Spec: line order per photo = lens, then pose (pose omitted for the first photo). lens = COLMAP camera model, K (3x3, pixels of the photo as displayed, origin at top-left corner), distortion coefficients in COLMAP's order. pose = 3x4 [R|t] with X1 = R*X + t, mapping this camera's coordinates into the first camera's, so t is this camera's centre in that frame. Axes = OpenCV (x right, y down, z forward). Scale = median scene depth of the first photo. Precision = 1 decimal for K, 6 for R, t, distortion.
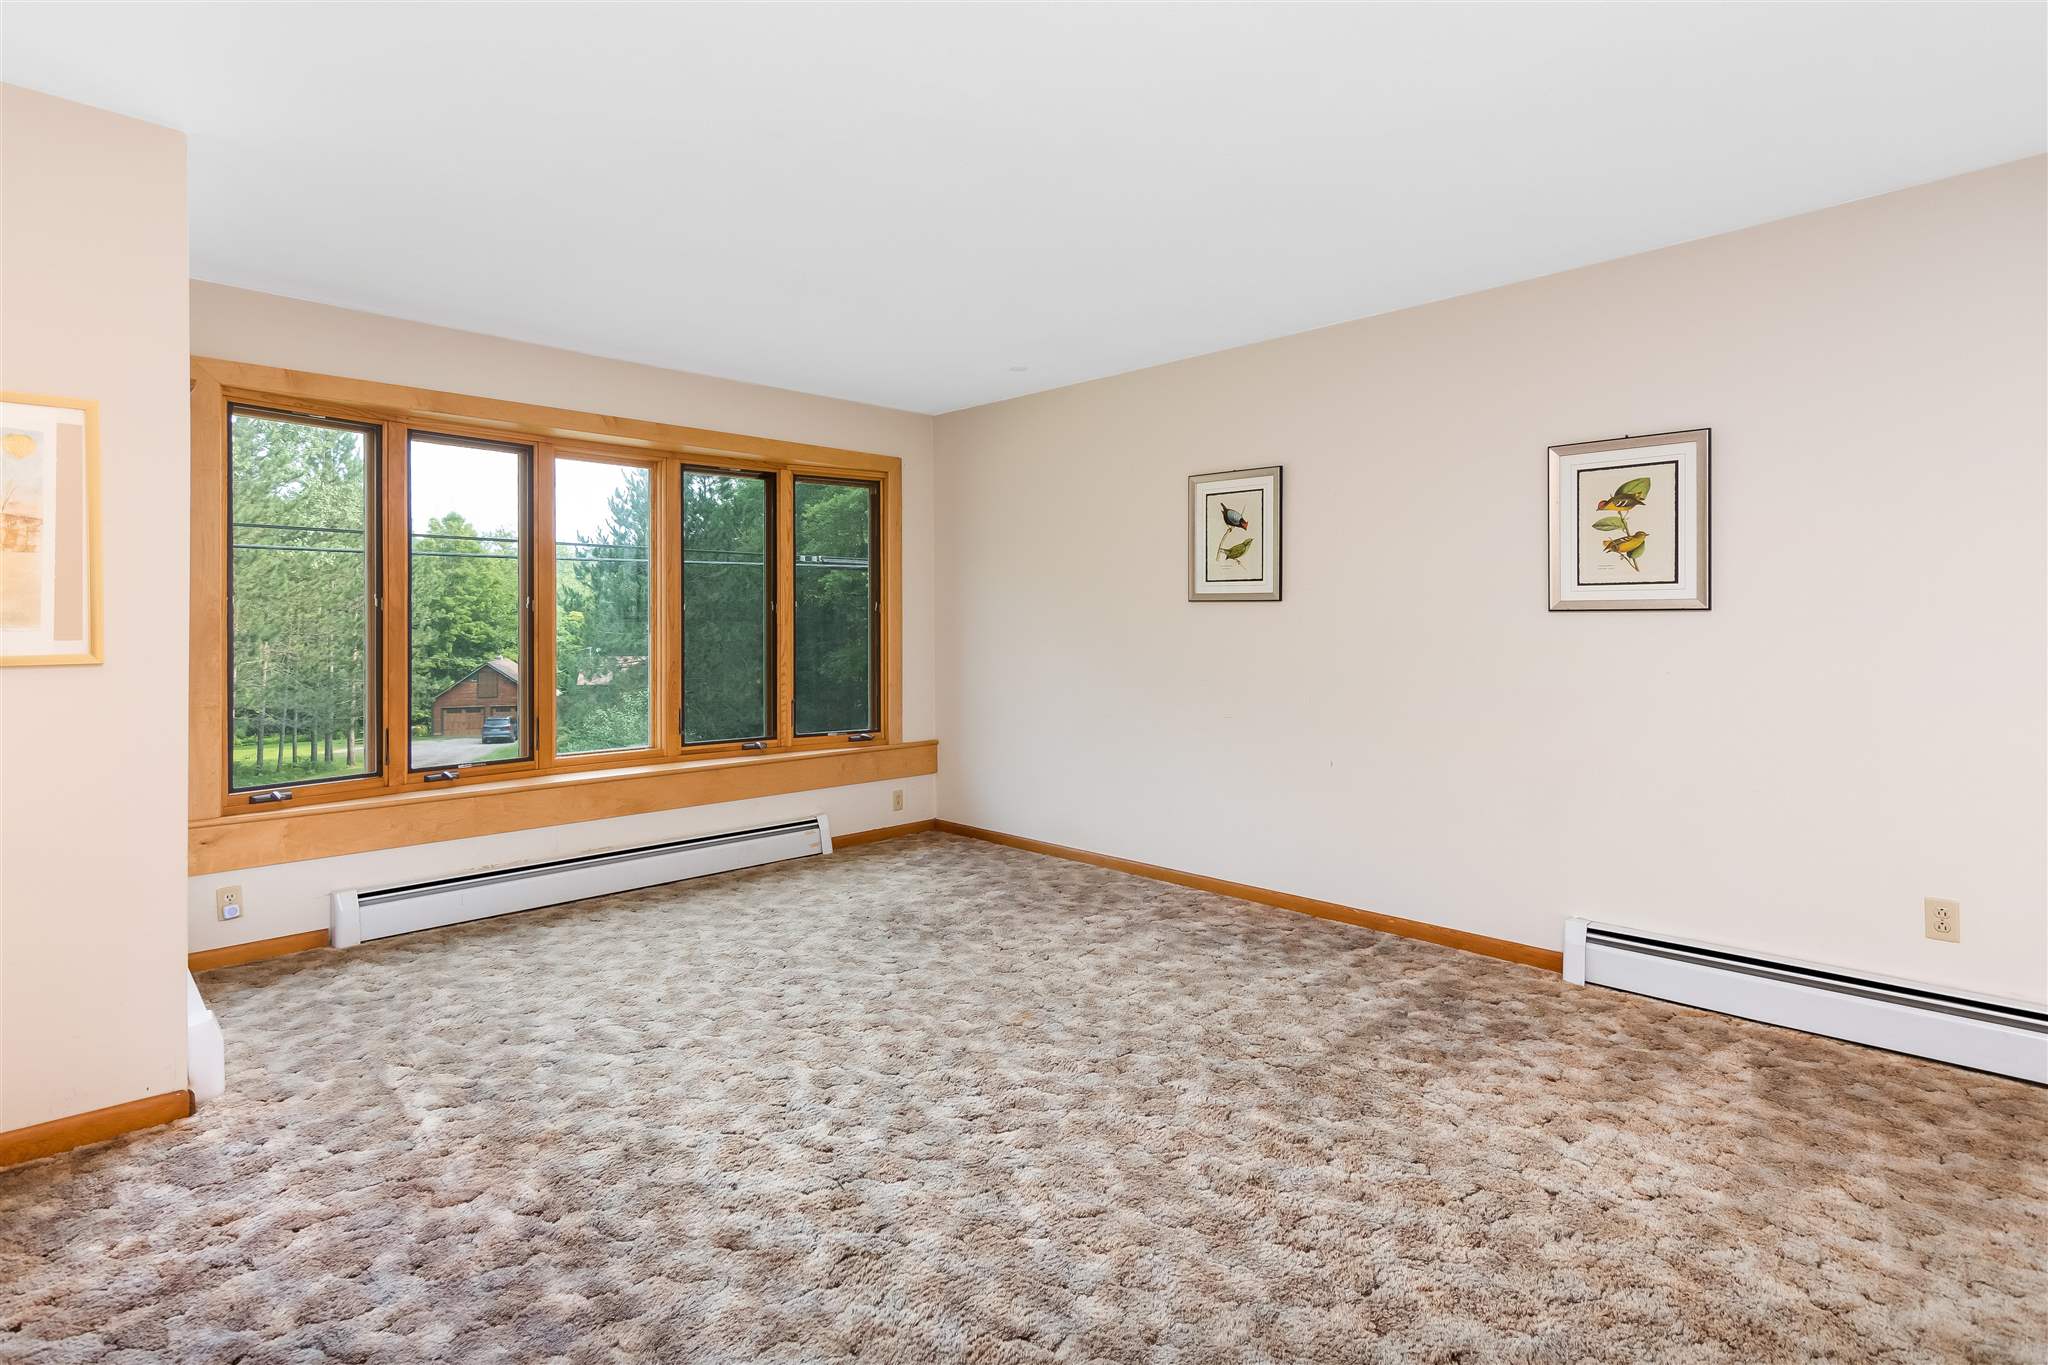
lens RADIAL K [[984.7, 0, 1036.4], [0, 984.7, 646.3], [0, 0, 1]] dist [0.008415, -0.000046]
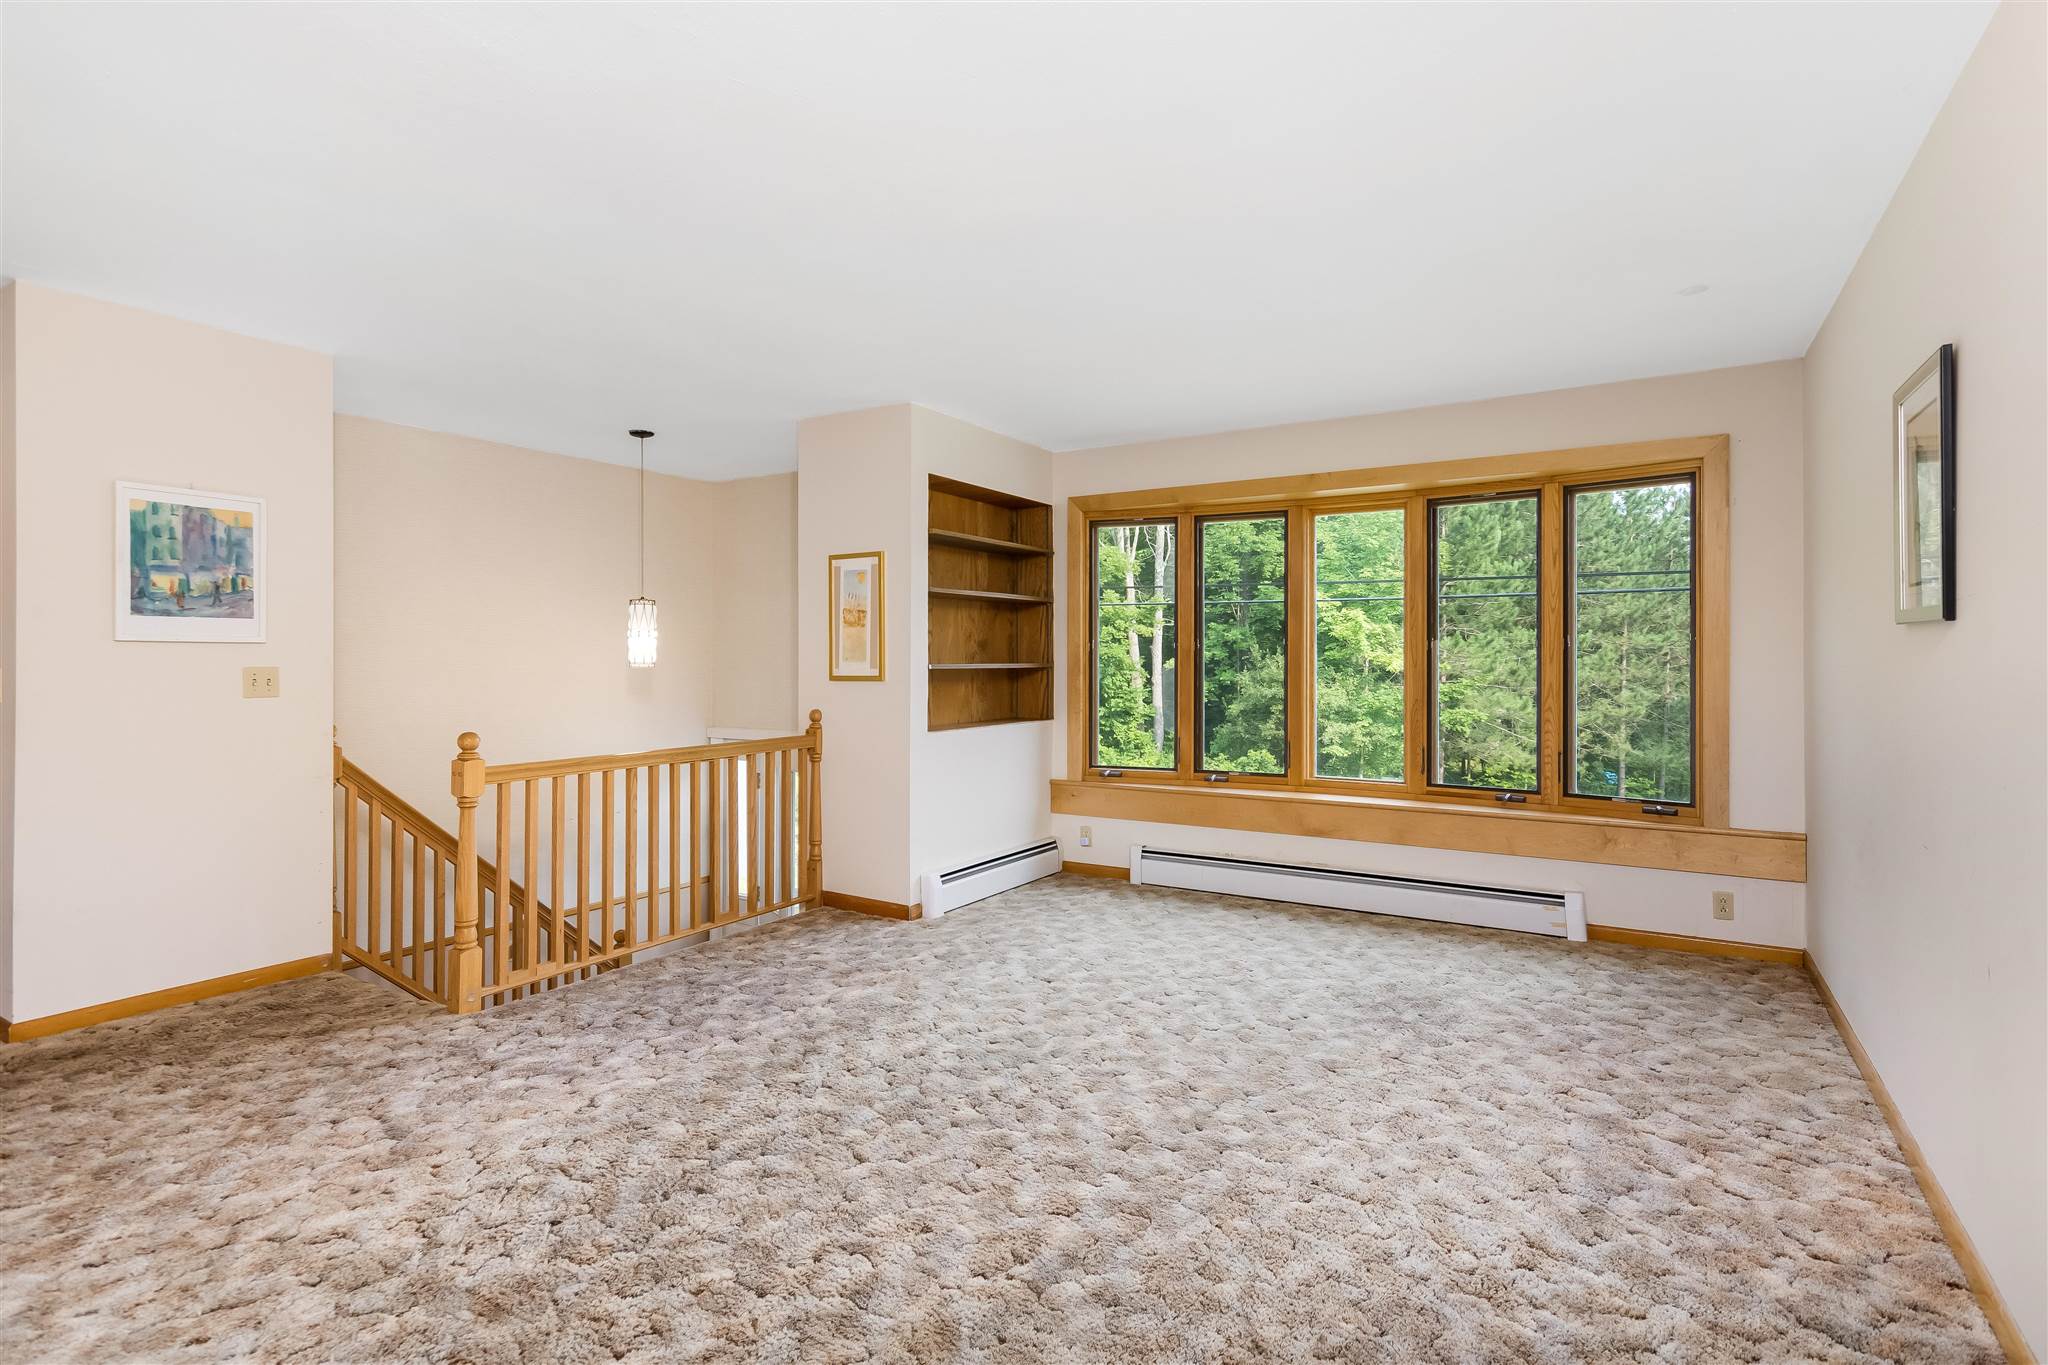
lens RADIAL K [[1005.5, 0, 1024.0], [0, 1005.5, 682.5], [0, 0, 1]] dist [0.011727, -0.000588]
pose [[0.249516, 0.024273, -0.968066, 0.918036], [-0.024889, 0.999516, 0.018647, -0.019393], [0.968051, 0.019442, 0.249999, 0.632942]]
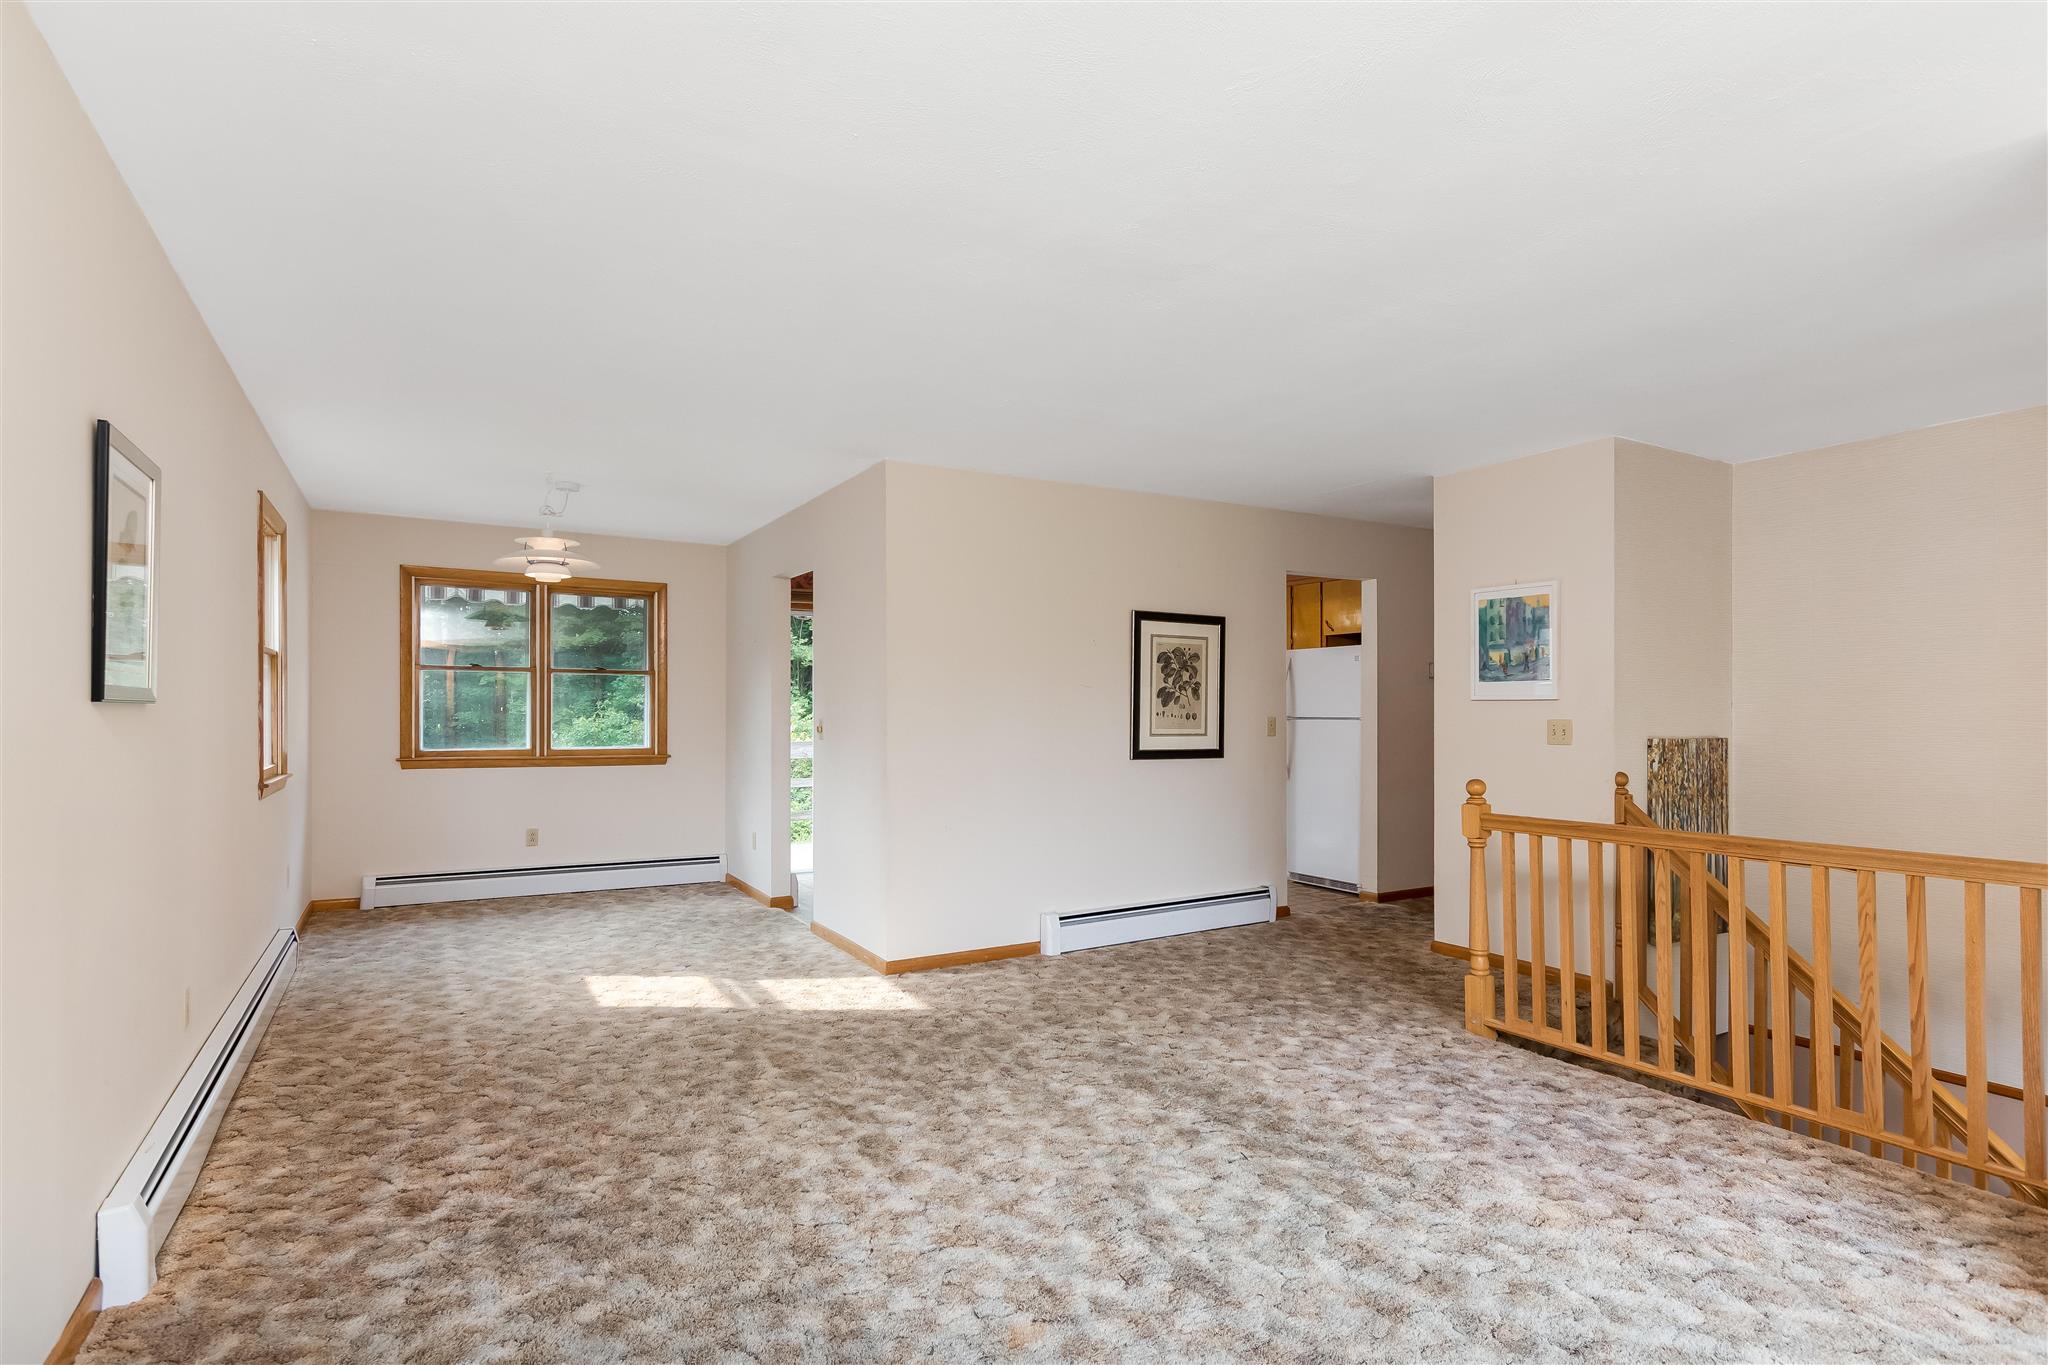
lens RADIAL K [[1063.4, 0, 1064.6], [0, 1063.4, 726.7], [0, 0, 1]] dist [0.016561, -0.000117]
pose [[-0.974569, -0.002750, 0.224072, -0.209213], [0.005763, 0.999286, 0.037329, -0.045639], [-0.224015, 0.037671, -0.973857, 1.793039]]
